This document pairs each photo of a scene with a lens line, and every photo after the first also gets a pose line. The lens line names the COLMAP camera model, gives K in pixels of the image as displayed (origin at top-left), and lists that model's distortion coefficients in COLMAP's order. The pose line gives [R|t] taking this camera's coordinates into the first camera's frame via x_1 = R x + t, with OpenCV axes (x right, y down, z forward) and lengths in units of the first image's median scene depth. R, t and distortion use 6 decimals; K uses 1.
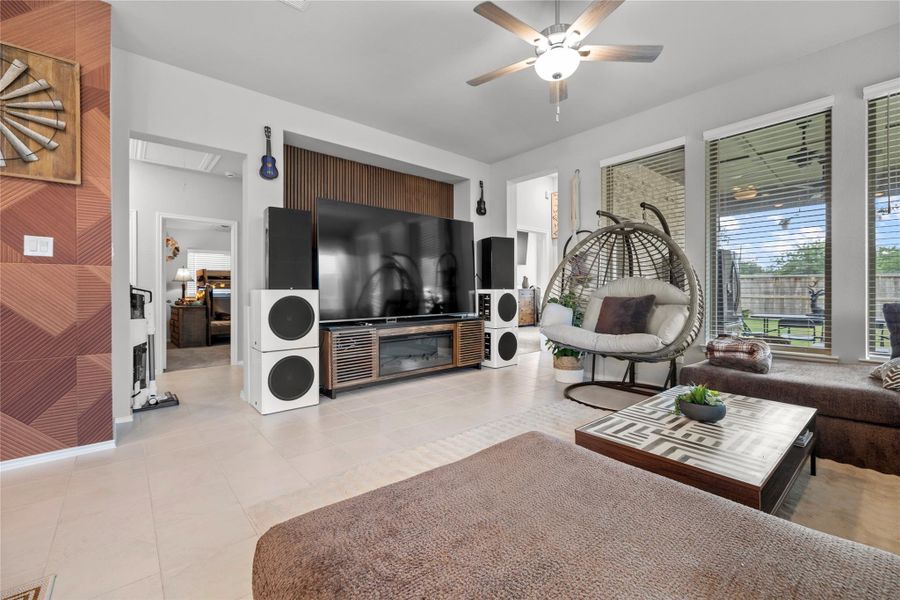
lens RADIAL K [[378.6, 0, 450.1], [0, 378.6, 291.5], [0, 0, 1]] dist [0.001489, -0.000022]
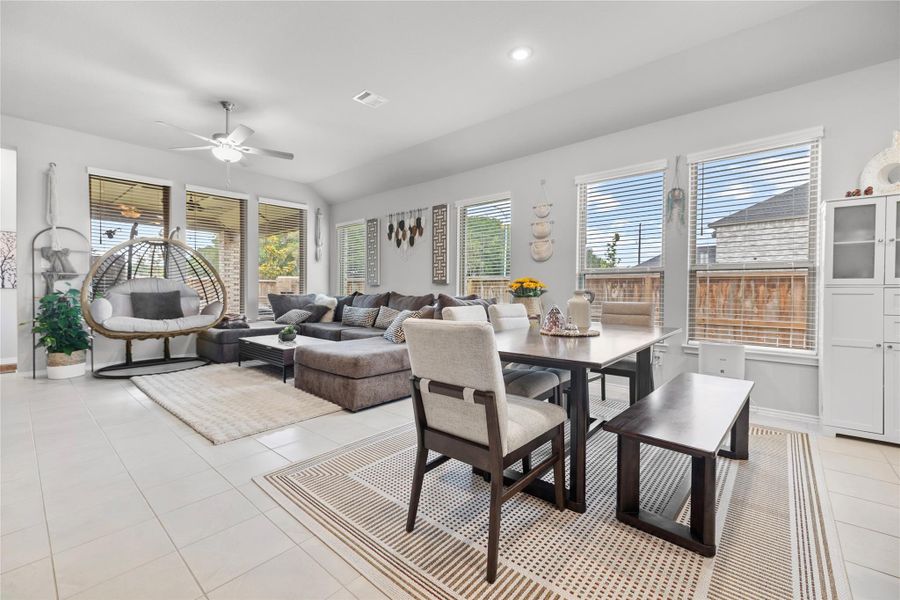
lens RADIAL K [[378.6, 0, 450.1], [0, 378.6, 291.5], [0, 0, 1]] dist [0.001489, -0.000022]
pose [[-0.148817, -0.005463, 0.988850, -0.944998], [-0.002891, 0.999983, 0.005089, 0.001339], [-0.988861, -0.002101, -0.148830, 0.163499]]
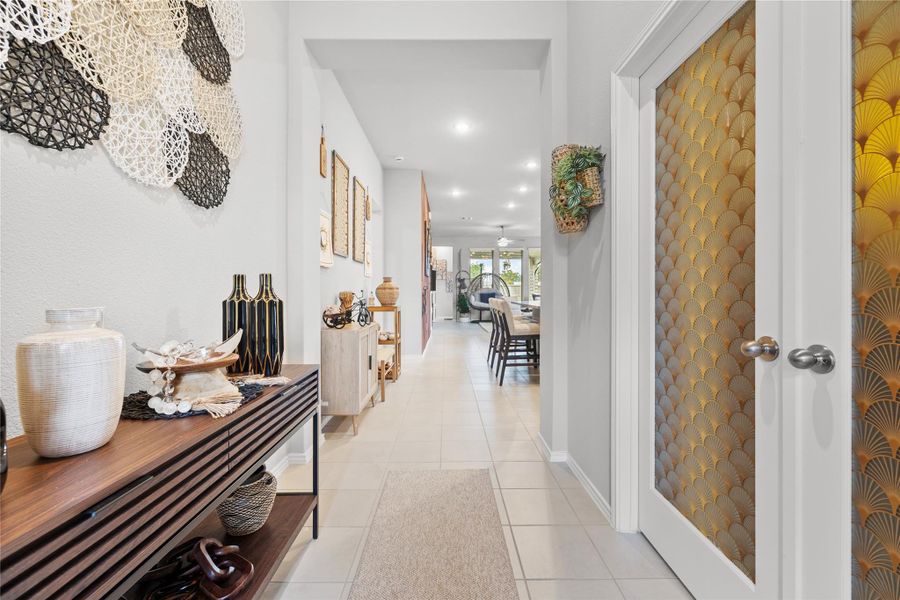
lens RADIAL K [[382.0, 0, 449.1], [0, 382.0, 283.9], [0, 0, 1]] dist [-0.002074, -0.000010]
pose [[0.645077, 0.012636, 0.764013, -2.332303], [0.002448, 0.999824, -0.018603, -0.007501], [-0.764114, 0.013870, 0.644932, -0.959723]]
